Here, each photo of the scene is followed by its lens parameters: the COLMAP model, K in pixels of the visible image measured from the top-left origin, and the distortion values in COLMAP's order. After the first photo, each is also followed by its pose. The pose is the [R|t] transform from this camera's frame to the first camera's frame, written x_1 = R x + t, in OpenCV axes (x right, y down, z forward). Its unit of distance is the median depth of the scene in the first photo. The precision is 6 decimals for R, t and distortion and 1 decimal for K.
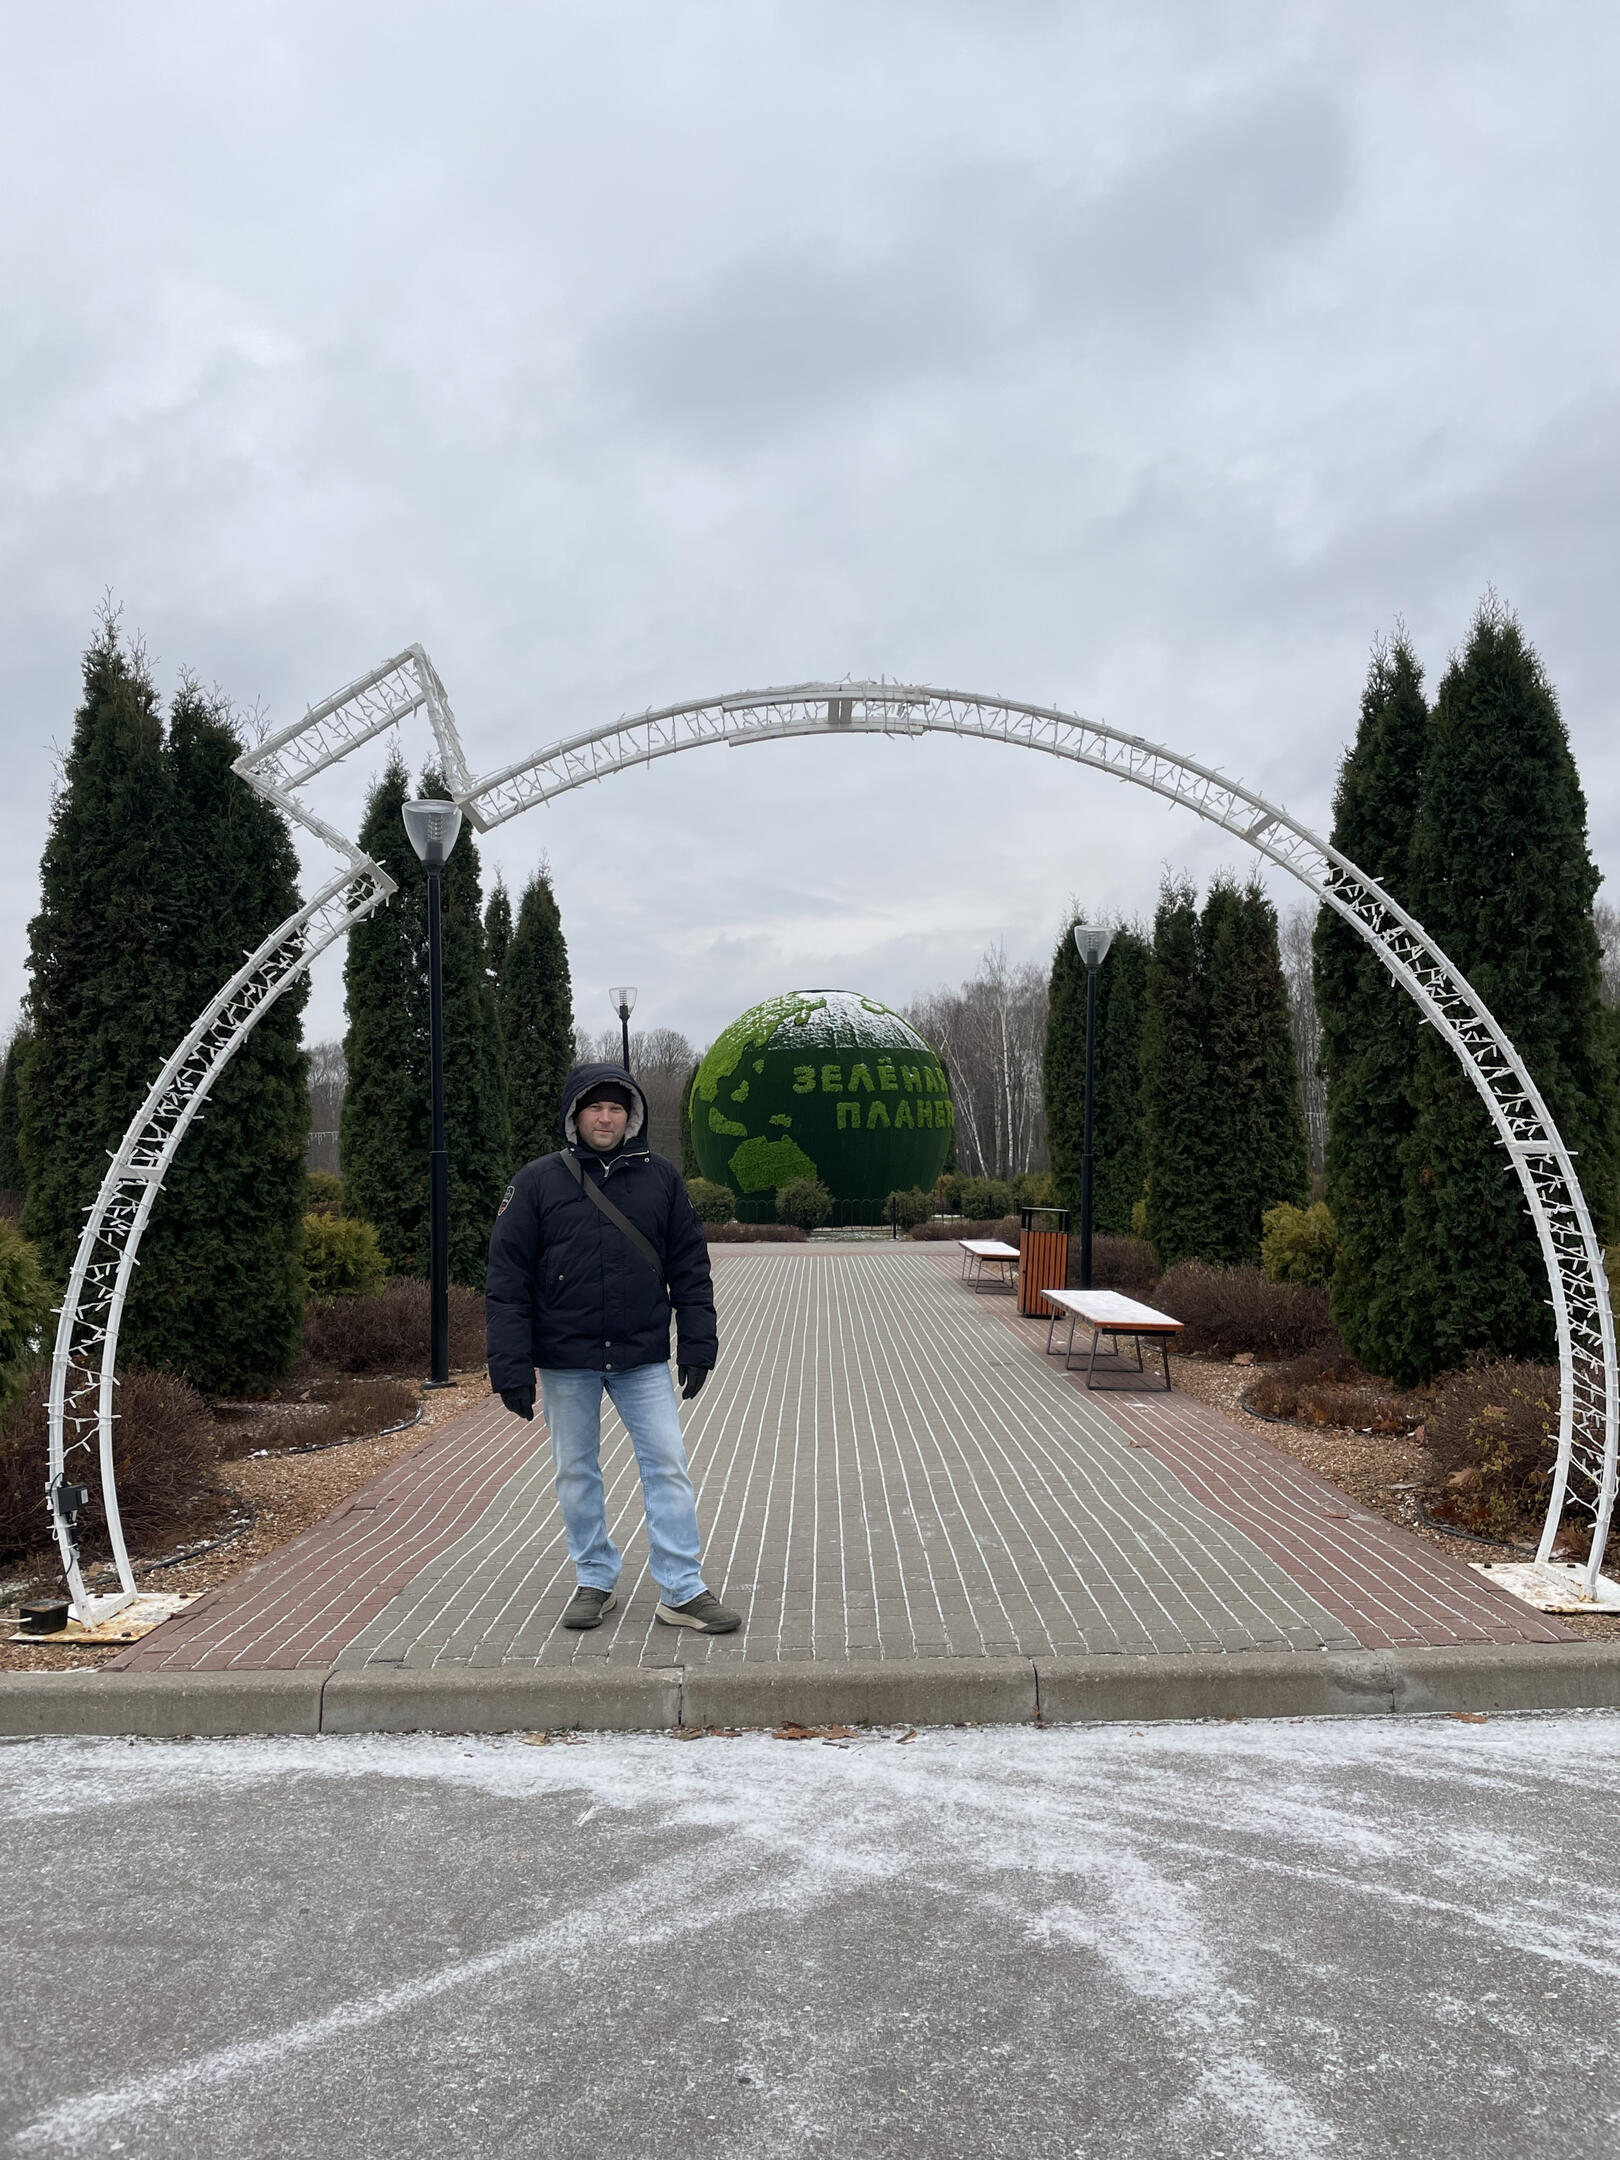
lens RADIAL K [[1679.9, 0, 810.6], [0, 1679.9, 1063.4], [0, 0, 1]] dist [0.131792, -0.155435]
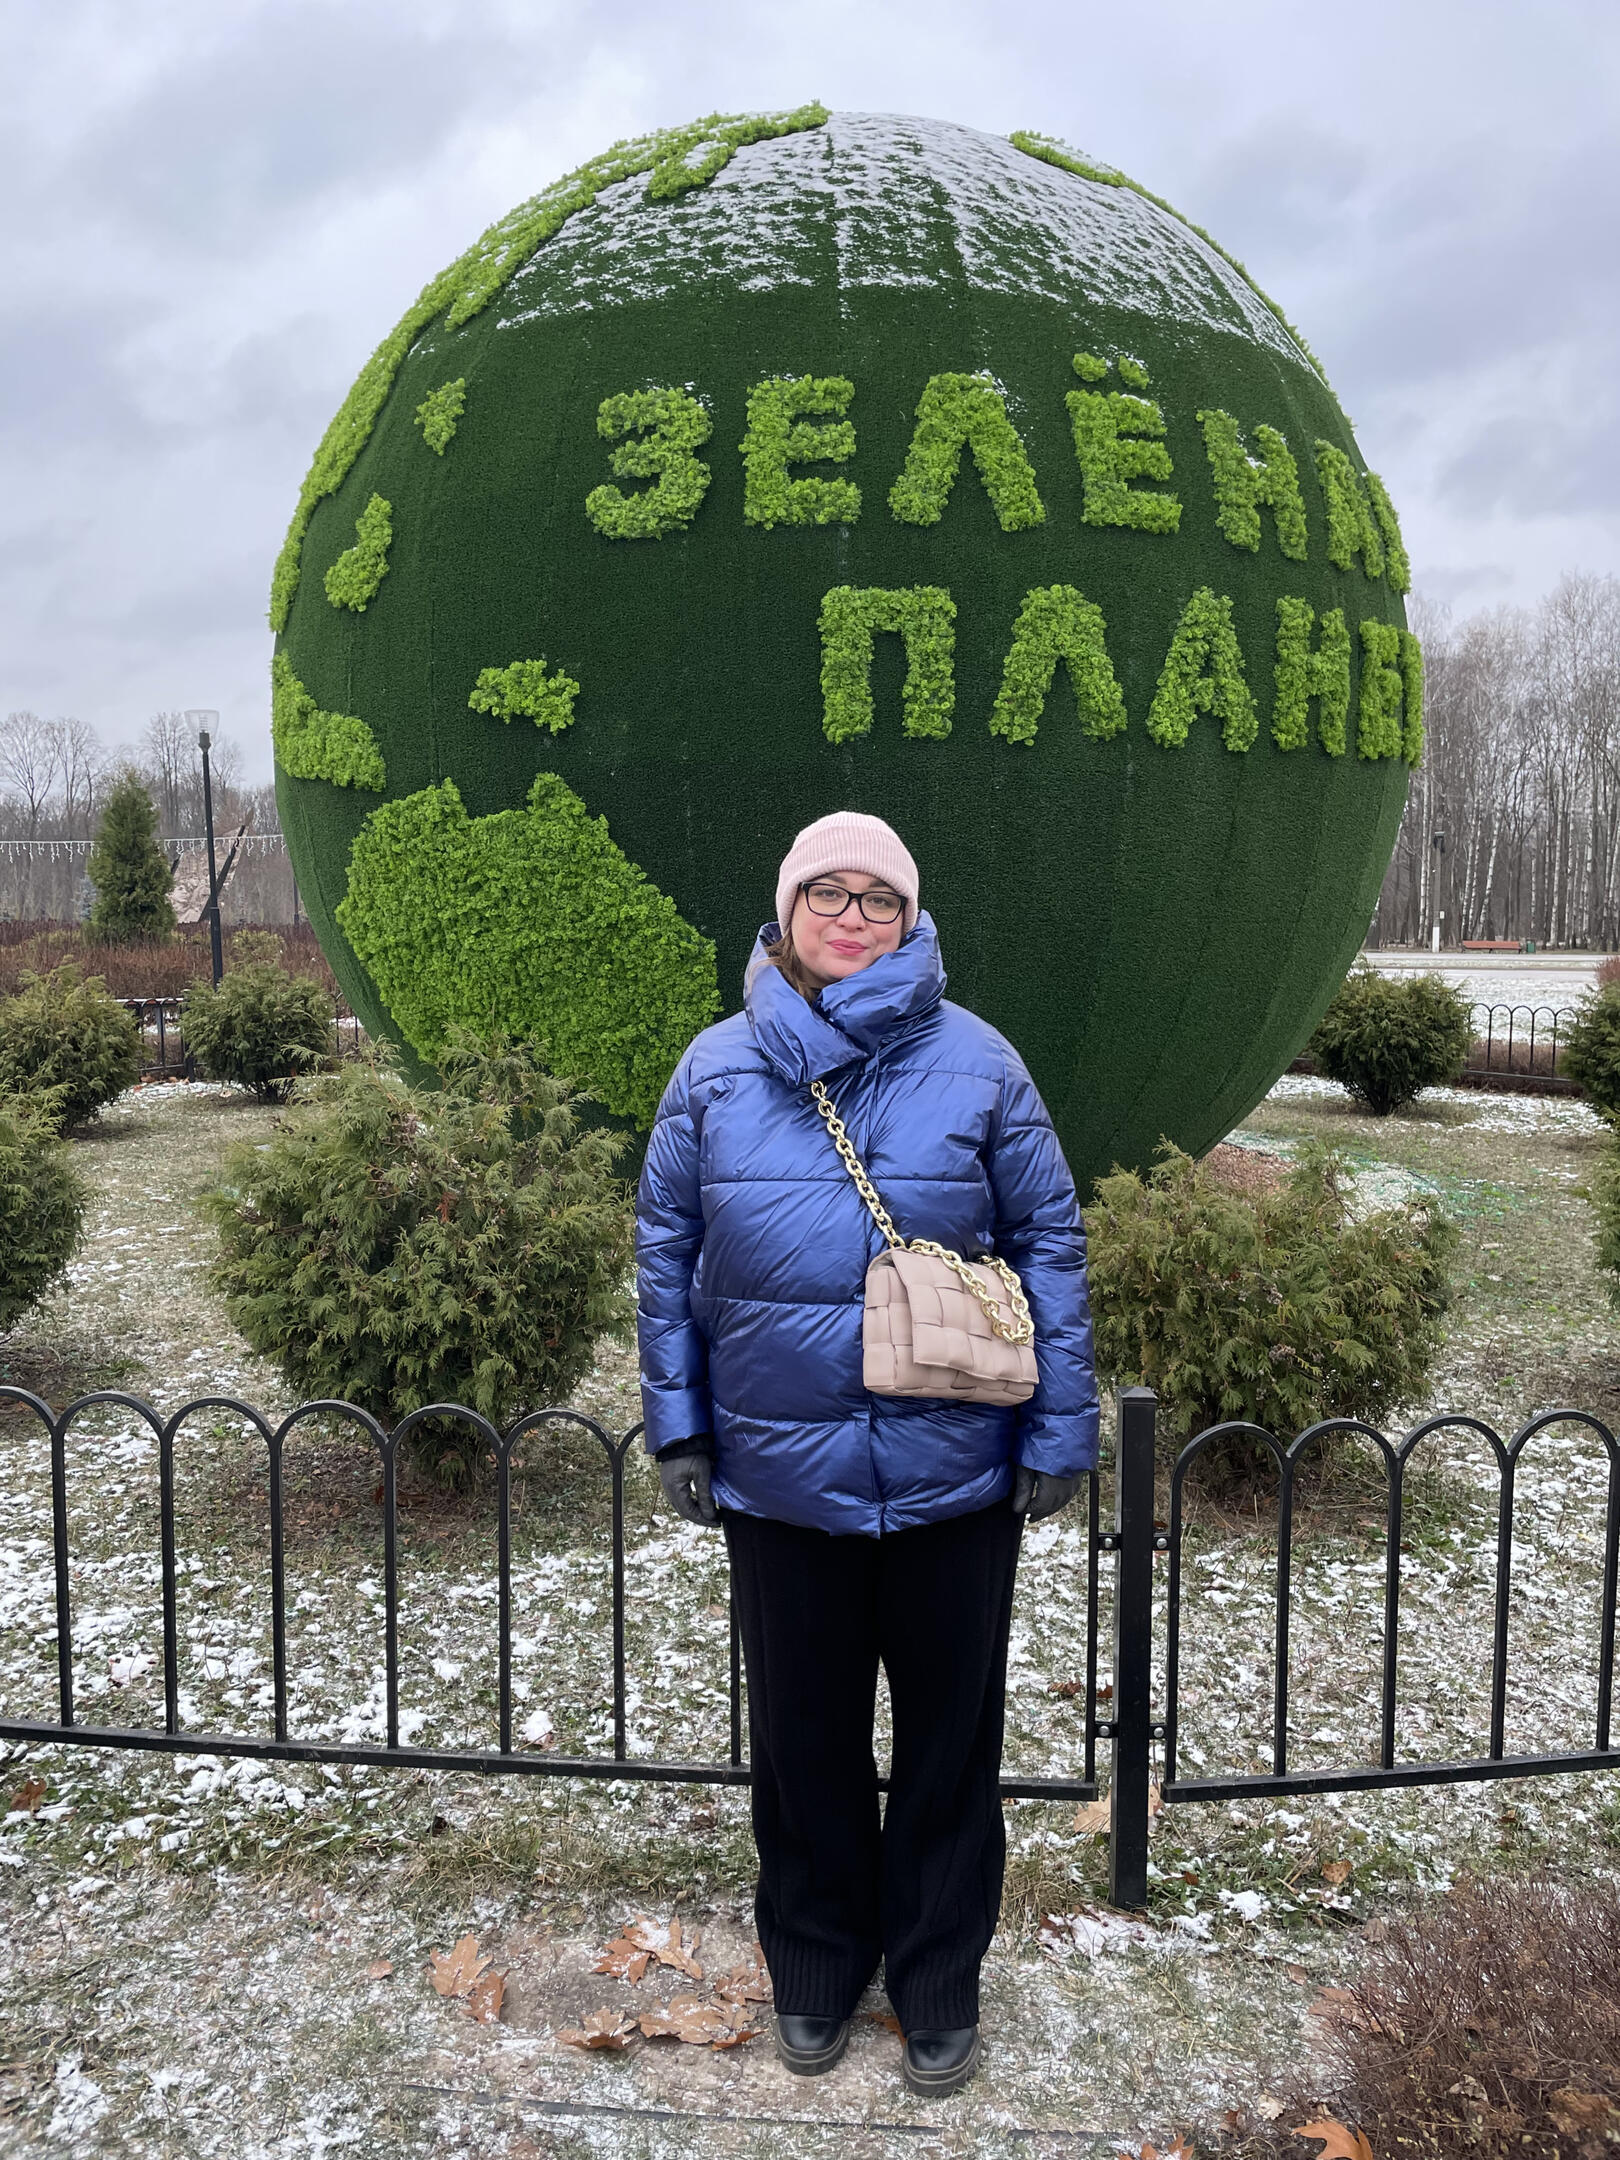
lens RADIAL K [[1679.9, 0, 810.6], [0, 1679.9, 1063.4], [0, 0, 1]] dist [0.131792, -0.155435]
pose [[0.989457, 0.026546, -0.142372, 0.040783], [-0.005069, 0.988803, 0.149138, 0.045907], [0.144737, -0.146844, 0.978513, 0.812363]]
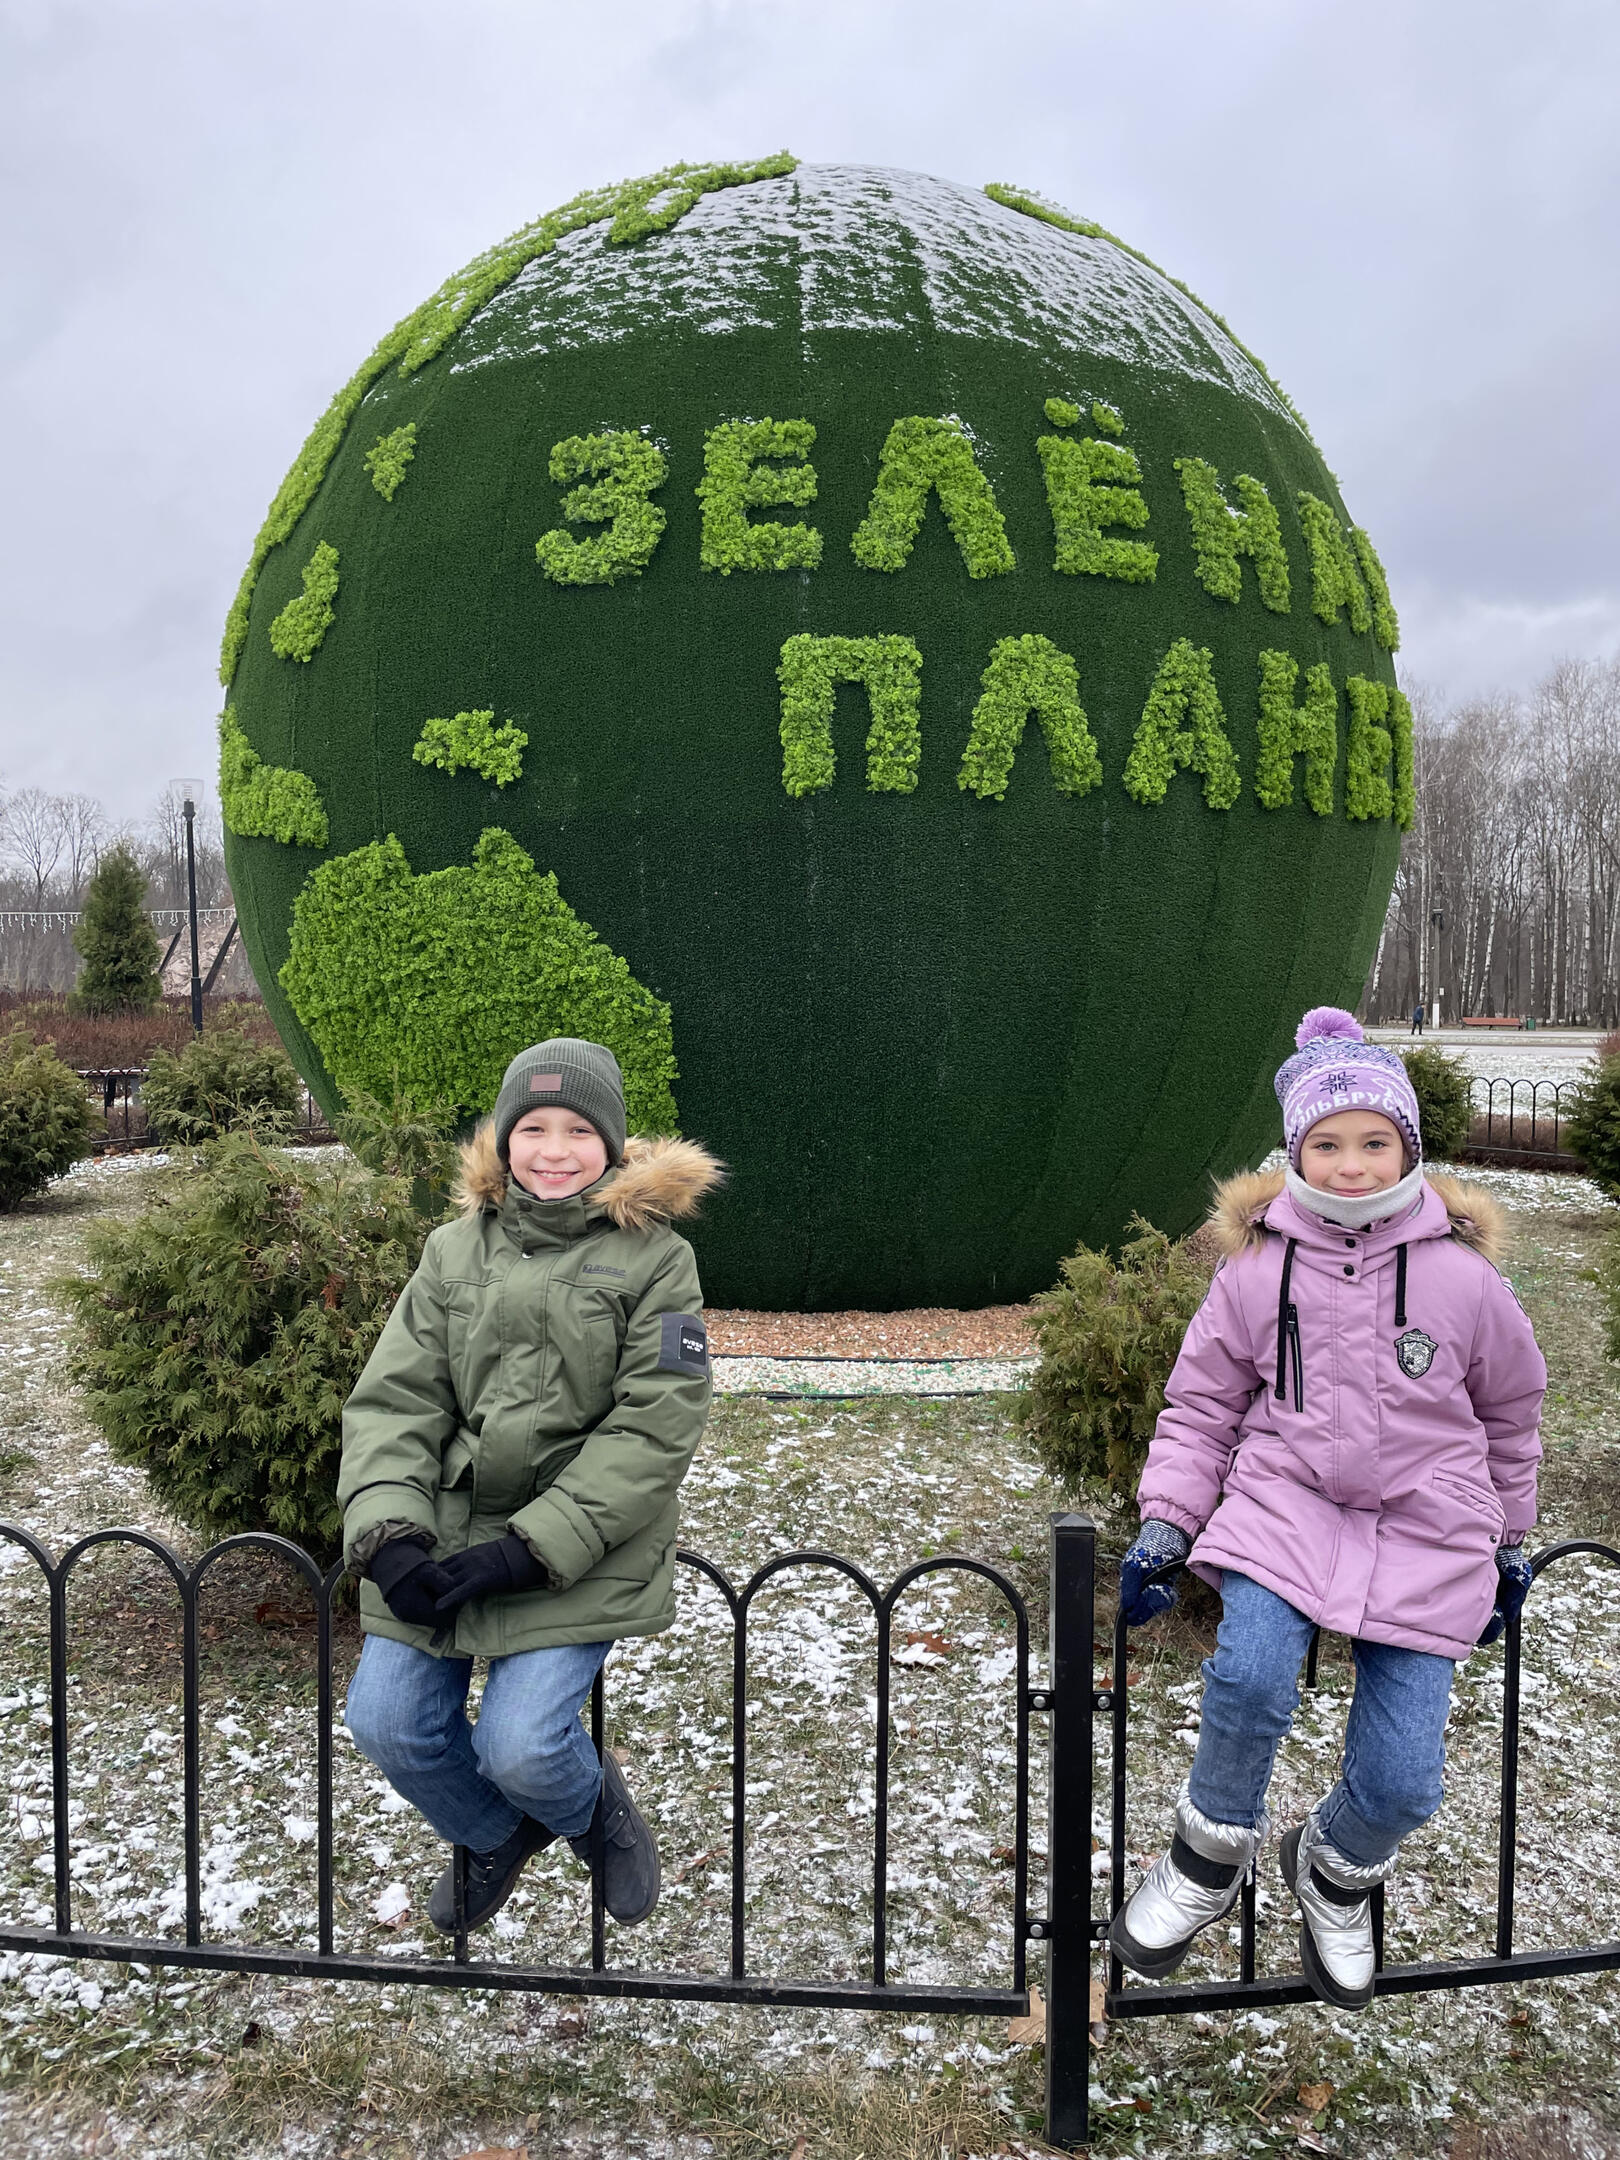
lens RADIAL K [[1679.9, 0, 810.6], [0, 1679.9, 1063.4], [0, 0, 1]] dist [0.131792, -0.155435]
pose [[0.989298, 0.023043, -0.144080, 0.043619], [-0.007752, 0.994357, 0.105800, 0.047740], [0.145705, -0.103550, 0.983894, 0.822979]]
